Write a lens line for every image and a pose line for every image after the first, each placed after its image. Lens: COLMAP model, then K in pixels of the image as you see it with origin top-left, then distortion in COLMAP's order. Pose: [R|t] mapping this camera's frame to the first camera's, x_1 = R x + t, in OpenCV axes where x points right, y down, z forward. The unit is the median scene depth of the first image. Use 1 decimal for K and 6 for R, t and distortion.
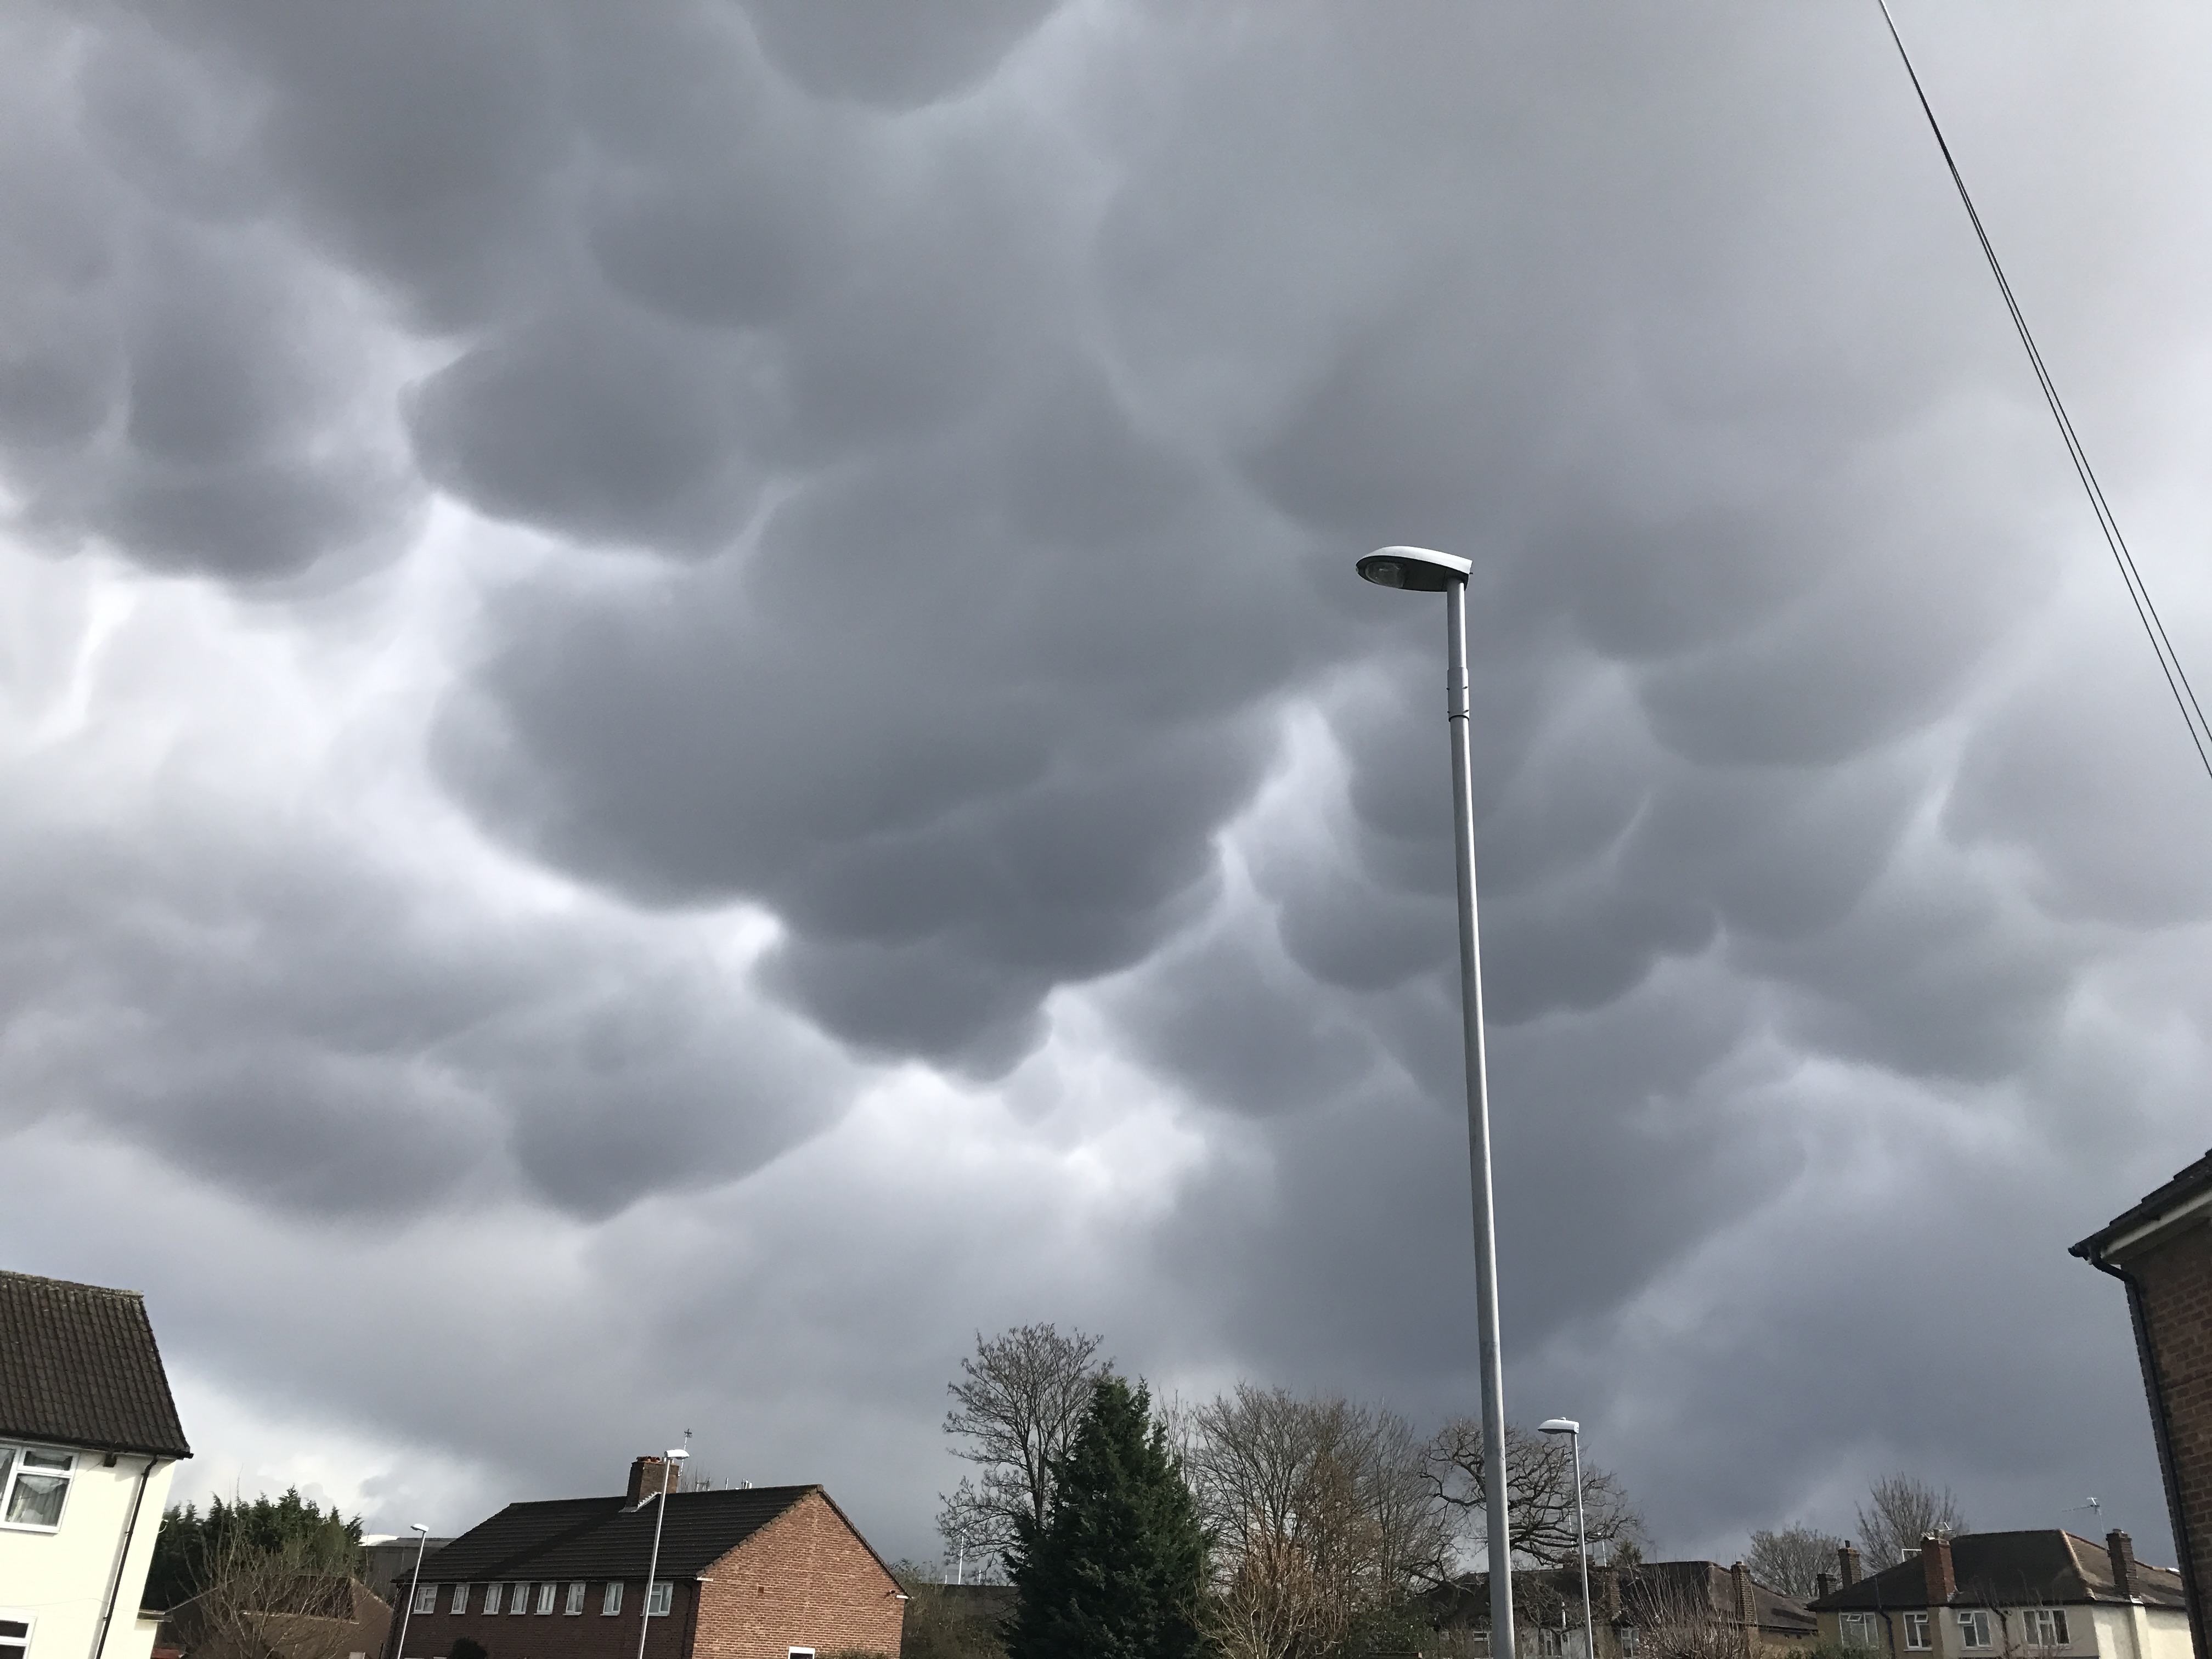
lens RADIAL K [[1784.2, 0, 1107.7], [0, 1784.2, 818.9], [0, 0, 1]] dist [0.024724, -0.024138]
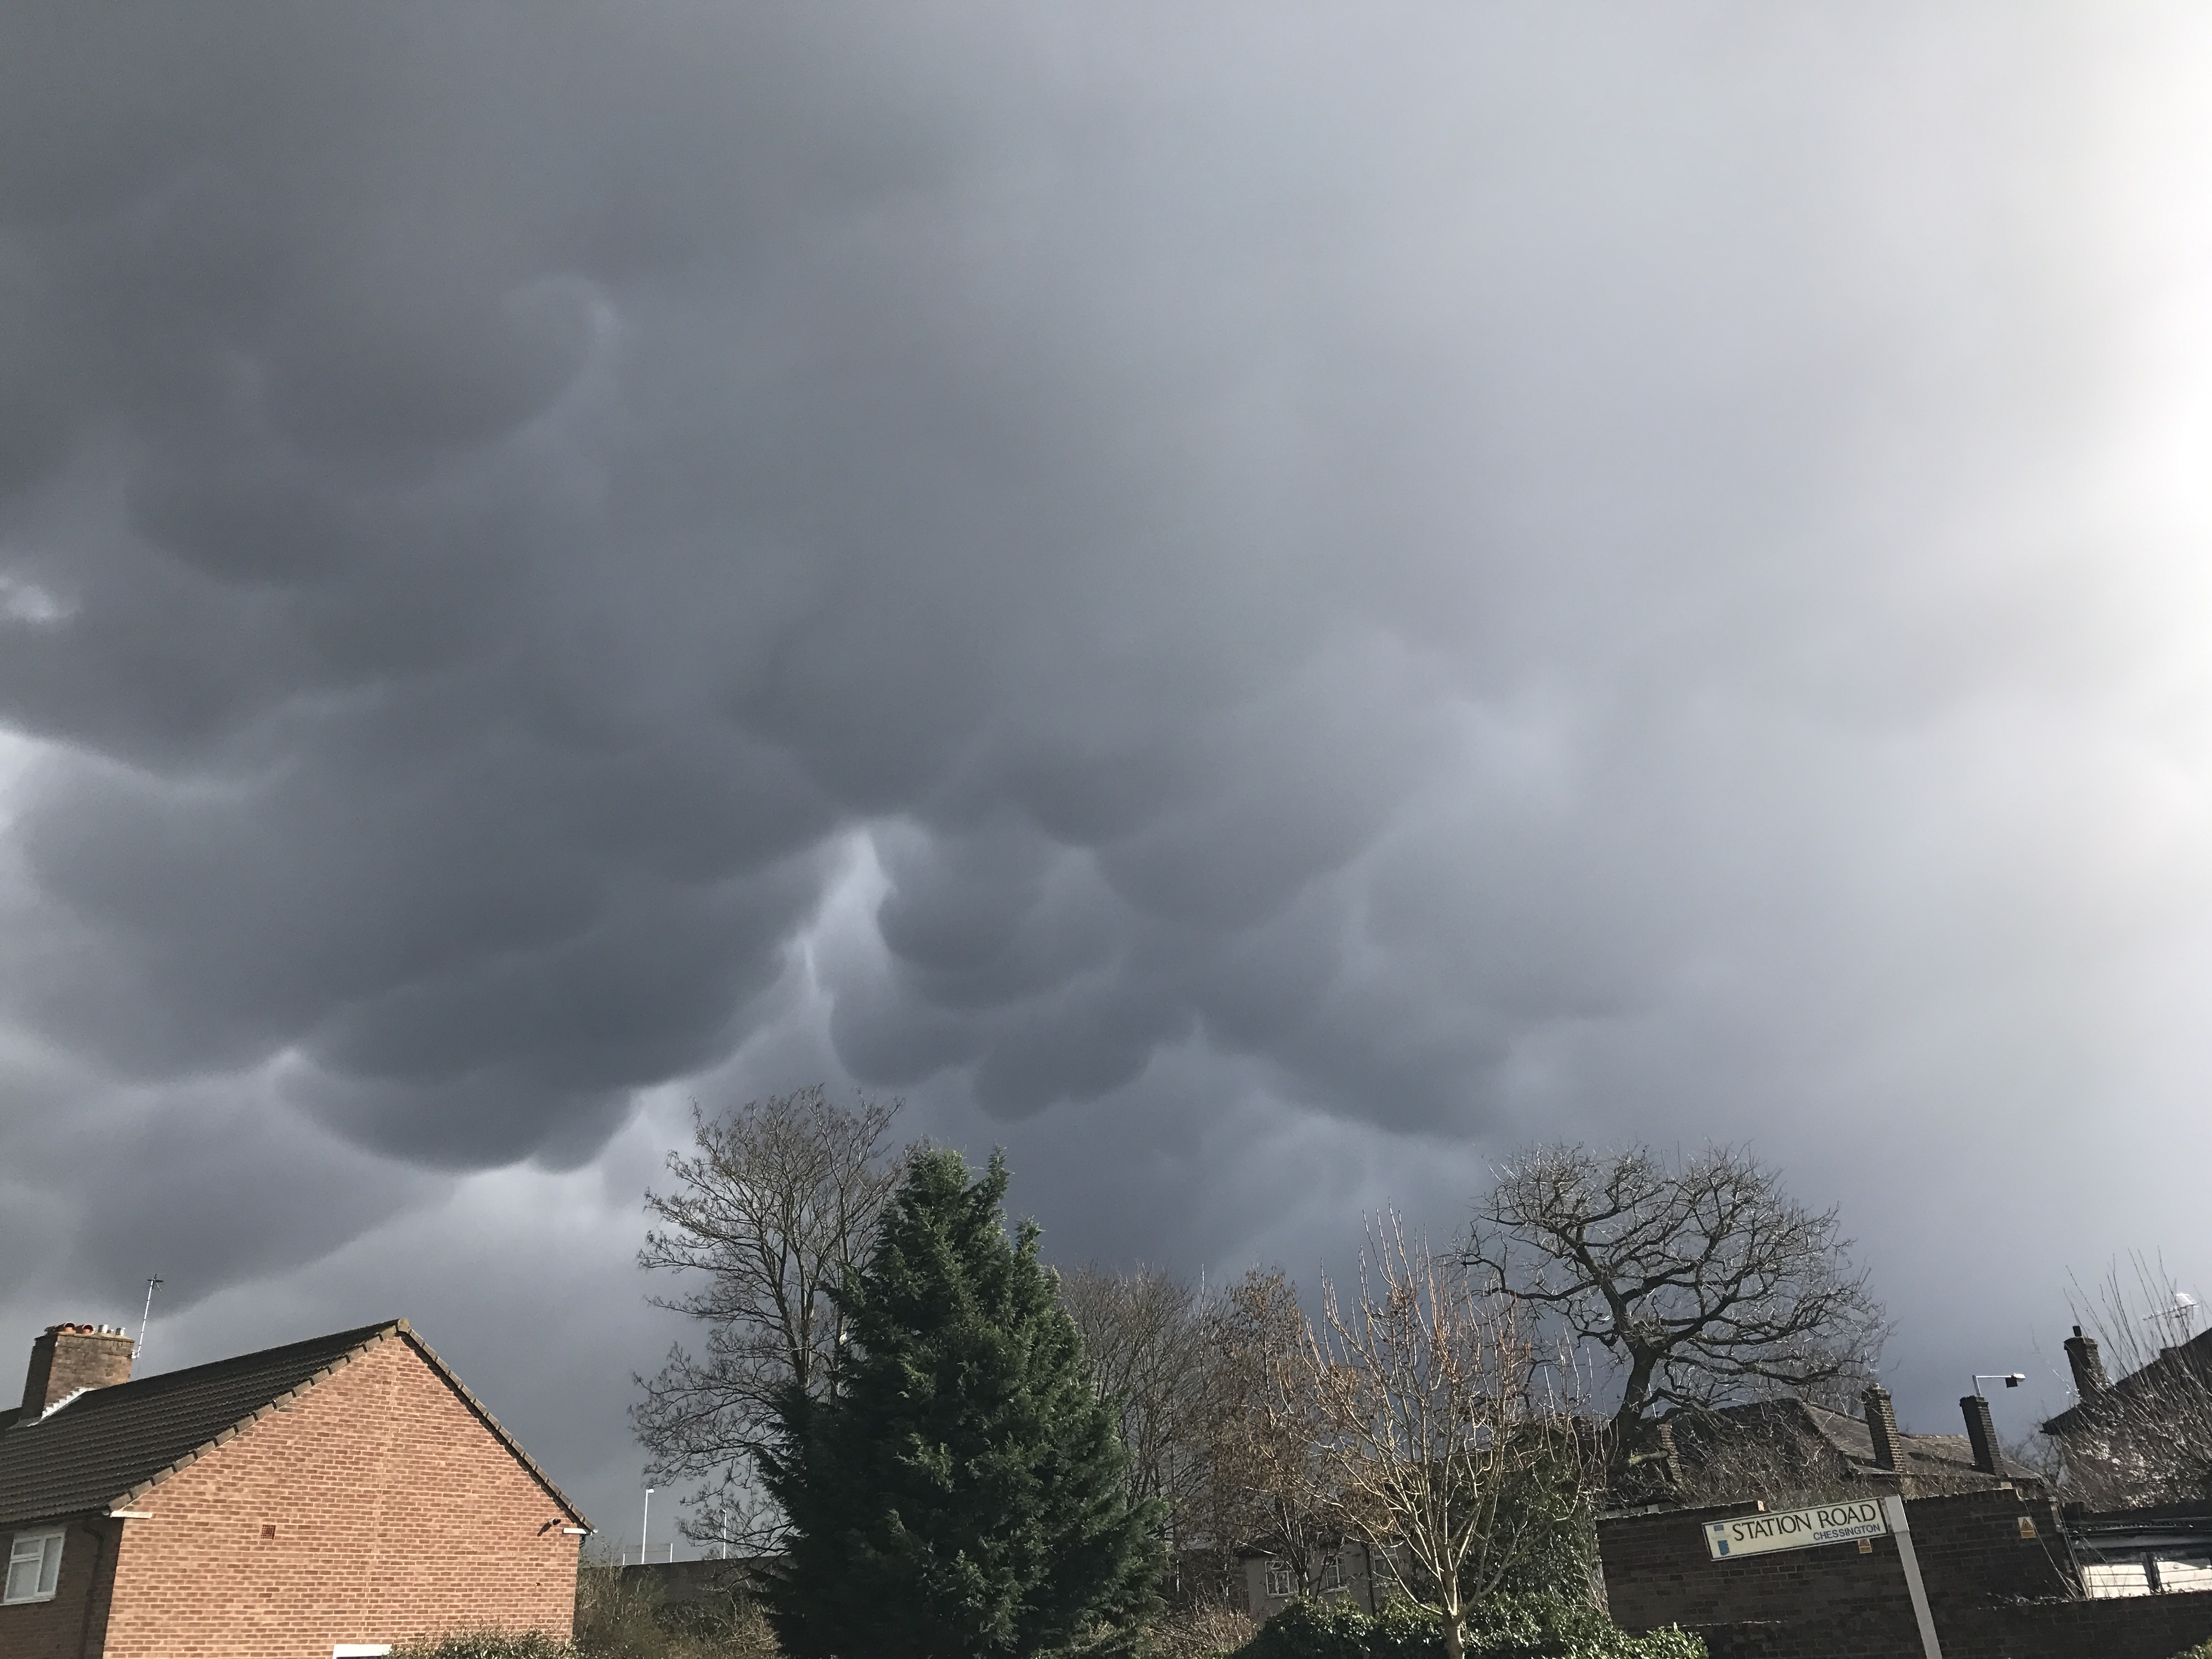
lens RADIAL K [[1784.2, 0, 1110.2], [0, 1784.2, 820.0], [0, 0, 1]] dist [0.024724, -0.024138]
pose [[0.981177, -0.012687, 0.192691, -0.062152], [0.012270, 0.999919, 0.003355, 0.236586], [-0.192718, -0.000928, 0.981254, 0.477302]]
